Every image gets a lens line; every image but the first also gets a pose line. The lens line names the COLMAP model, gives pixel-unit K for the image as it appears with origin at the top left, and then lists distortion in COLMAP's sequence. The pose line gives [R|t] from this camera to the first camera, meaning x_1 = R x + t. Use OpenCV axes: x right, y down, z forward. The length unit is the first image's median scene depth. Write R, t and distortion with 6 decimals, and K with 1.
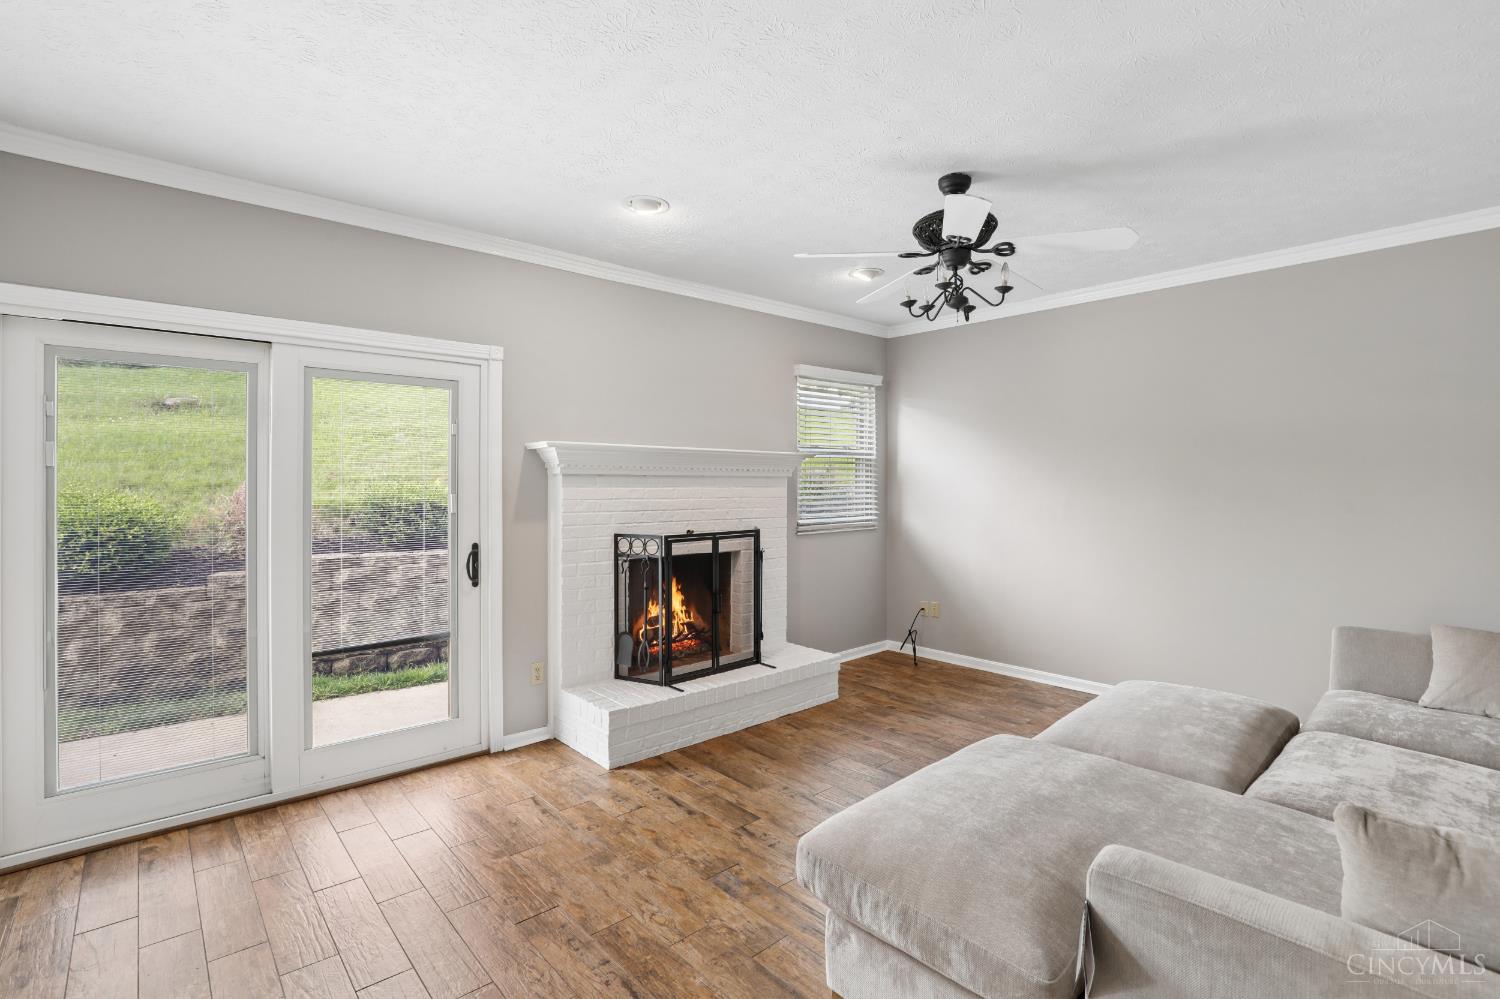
lens RADIAL K [[696.1, 0, 750.8], [0, 696.1, 487.4], [0, 0, 1]] dist [-0.024348, 0.000948]
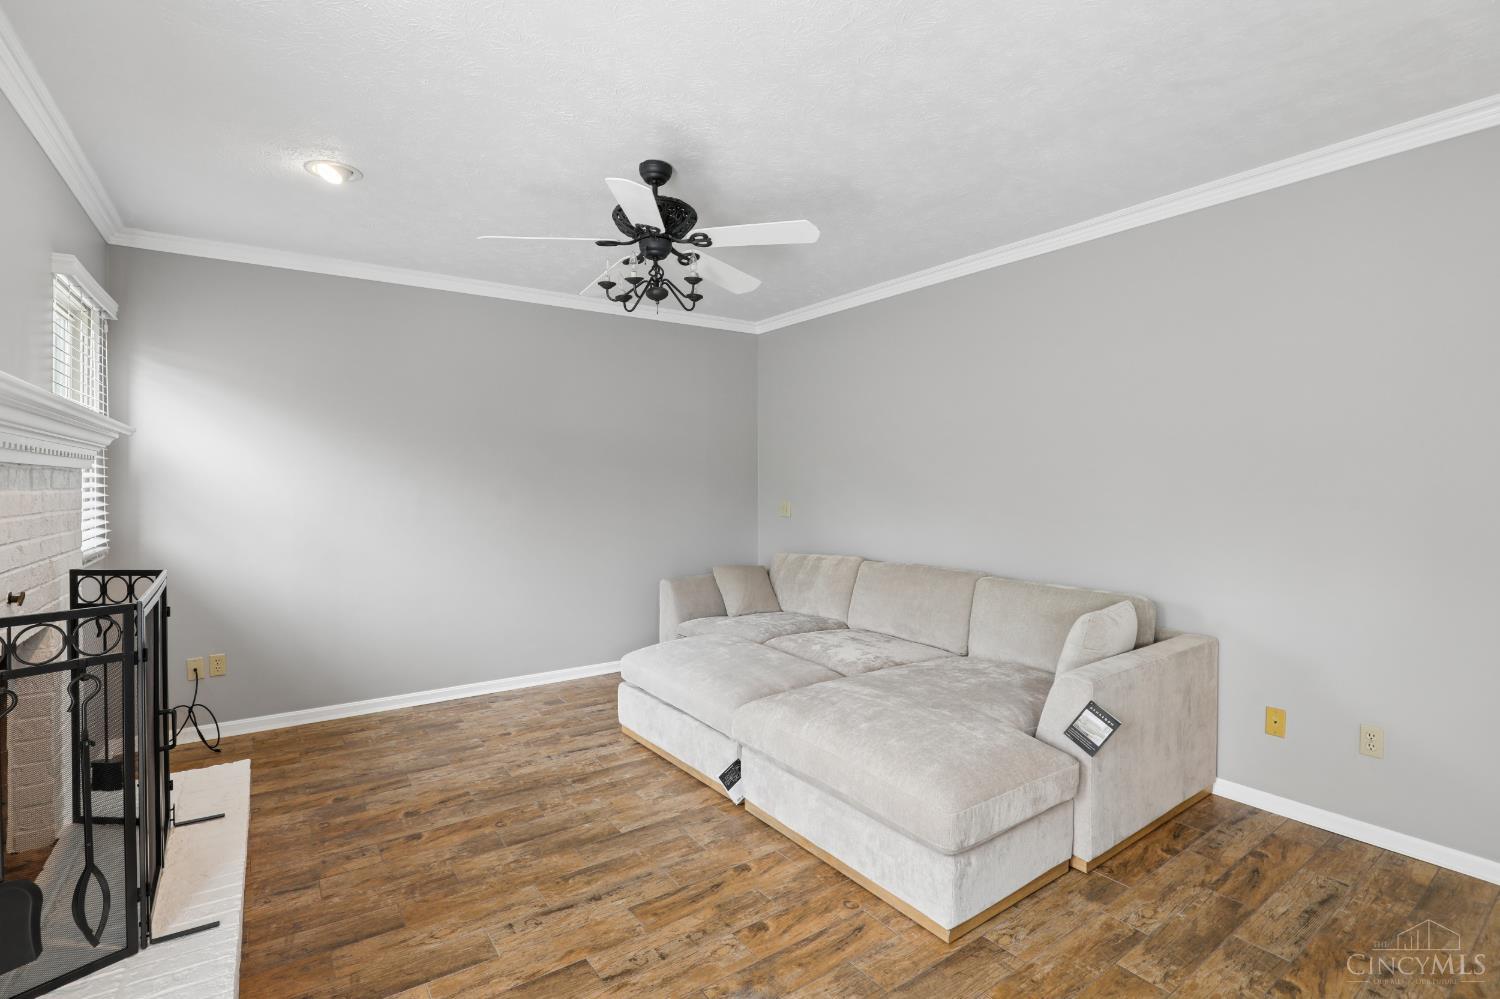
lens RADIAL K [[696.1, 0, 750.8], [0, 696.1, 487.4], [0, 0, 1]] dist [-0.024348, 0.000948]
pose [[0.117752, -0.010914, 0.992983, -0.468412], [0.006426, 0.999927, 0.010228, -0.004816], [-0.993022, 0.005176, 0.117814, 0.537211]]
